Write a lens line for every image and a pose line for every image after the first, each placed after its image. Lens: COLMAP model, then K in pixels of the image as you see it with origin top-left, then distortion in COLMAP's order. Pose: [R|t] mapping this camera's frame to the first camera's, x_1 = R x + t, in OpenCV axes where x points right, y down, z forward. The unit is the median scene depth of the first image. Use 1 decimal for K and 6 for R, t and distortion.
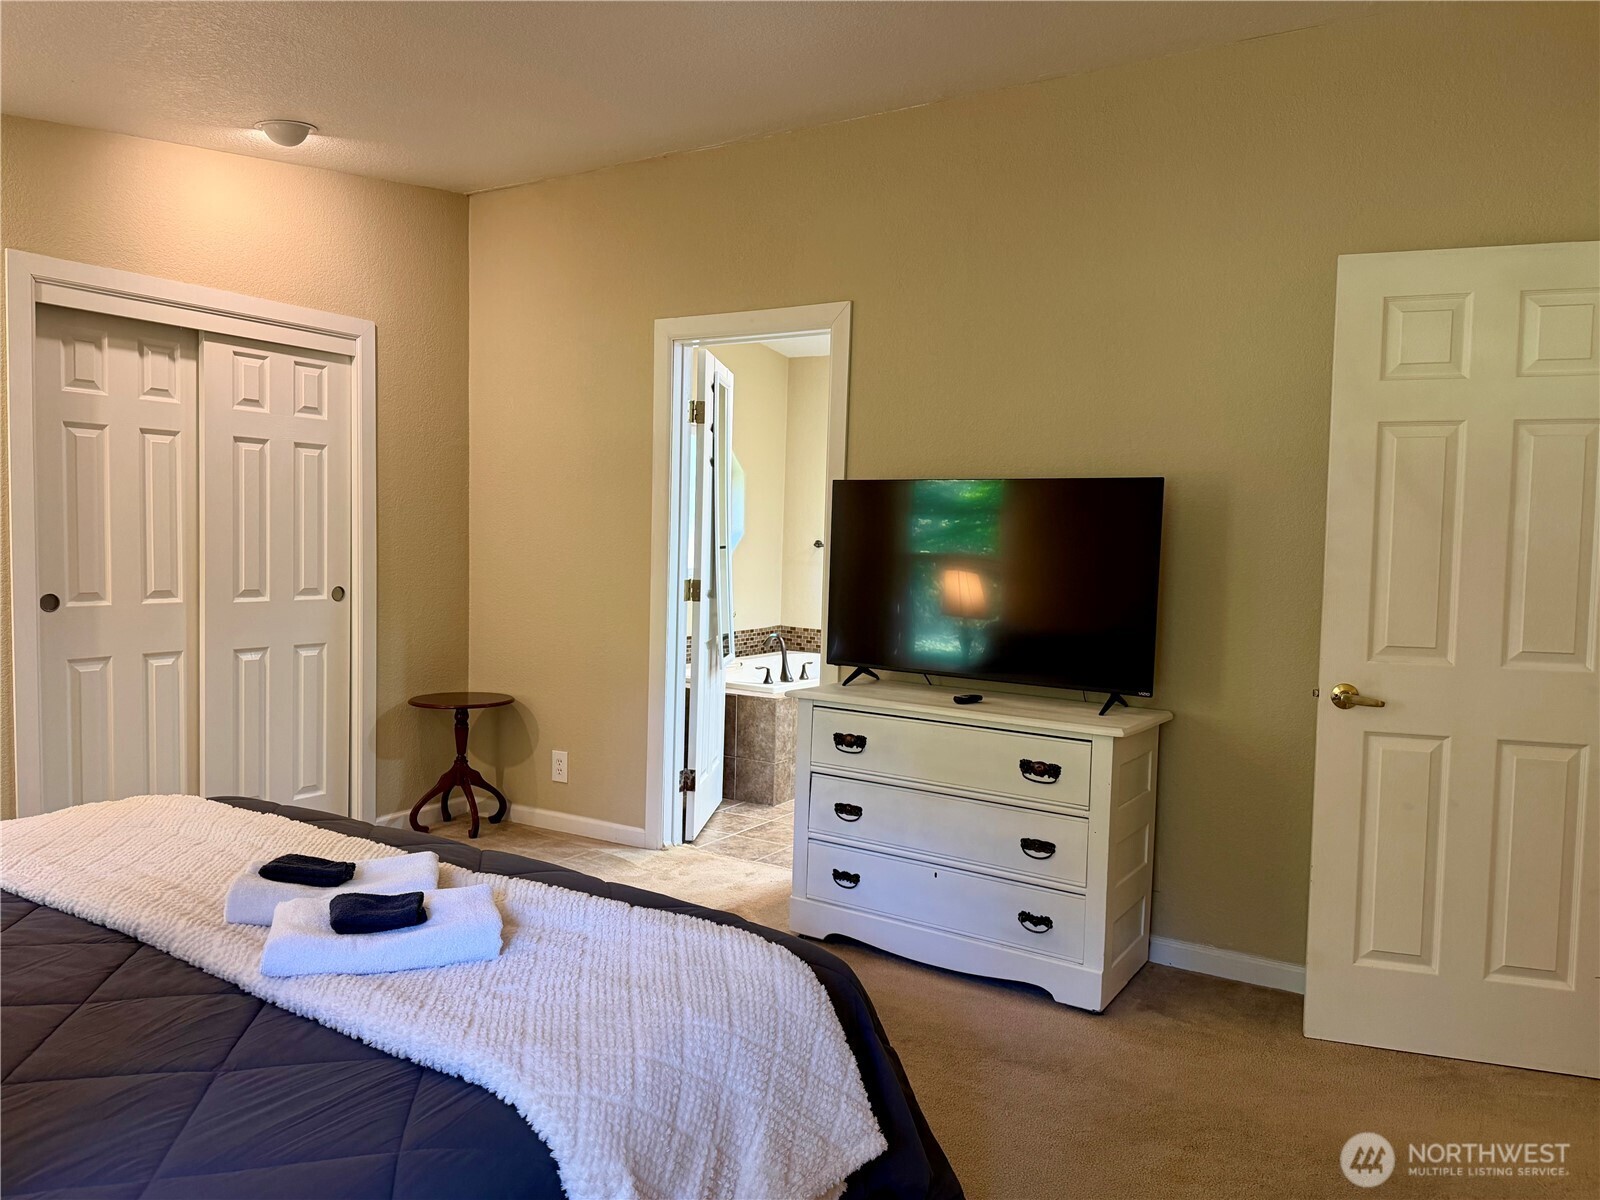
lens RADIAL K [[1127.1, 0, 803.7], [0, 1127.1, 604.7], [0, 0, 1]] dist [0.015382, -0.026867]
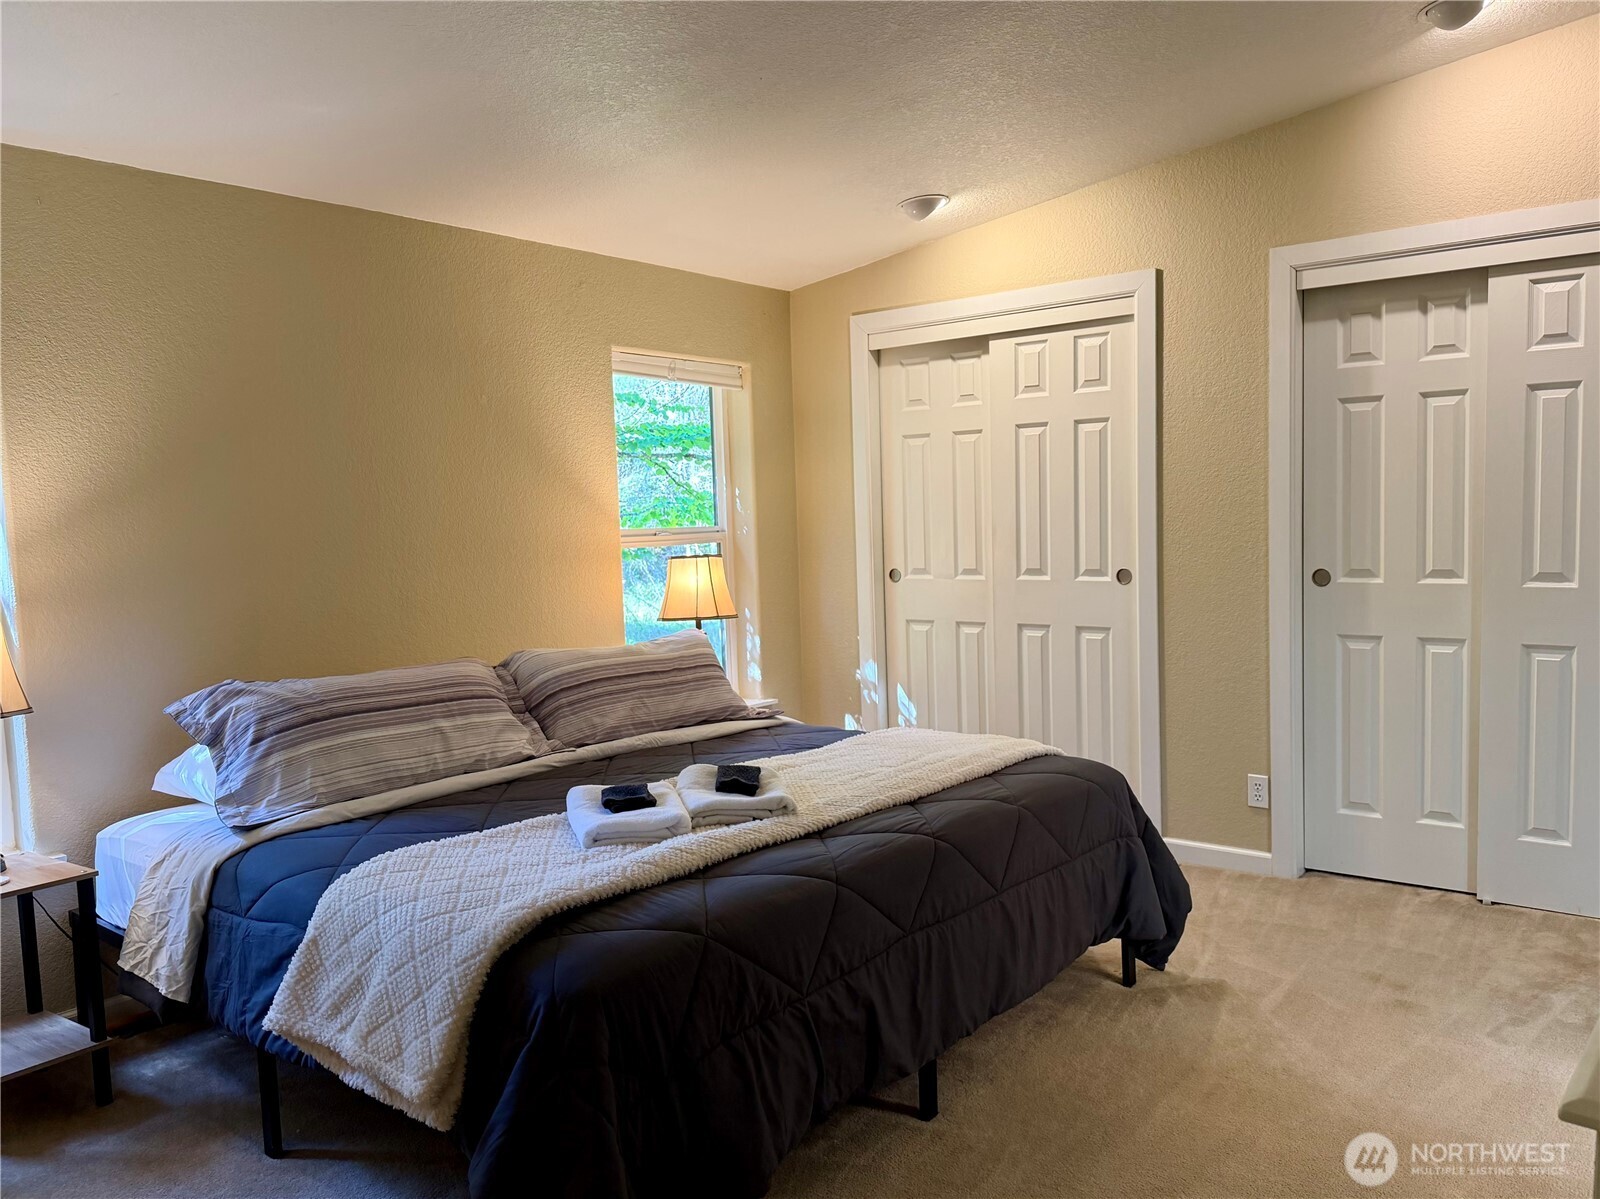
lens RADIAL K [[1127.1, 0, 804.8], [0, 1127.1, 588.6], [0, 0, 1]] dist [0.015382, -0.026867]
pose [[-0.073125, 0.048379, -0.996149, 0.383422], [-0.034375, 0.998107, 0.050997, -0.027363], [0.996730, 0.037972, -0.071324, 0.586074]]
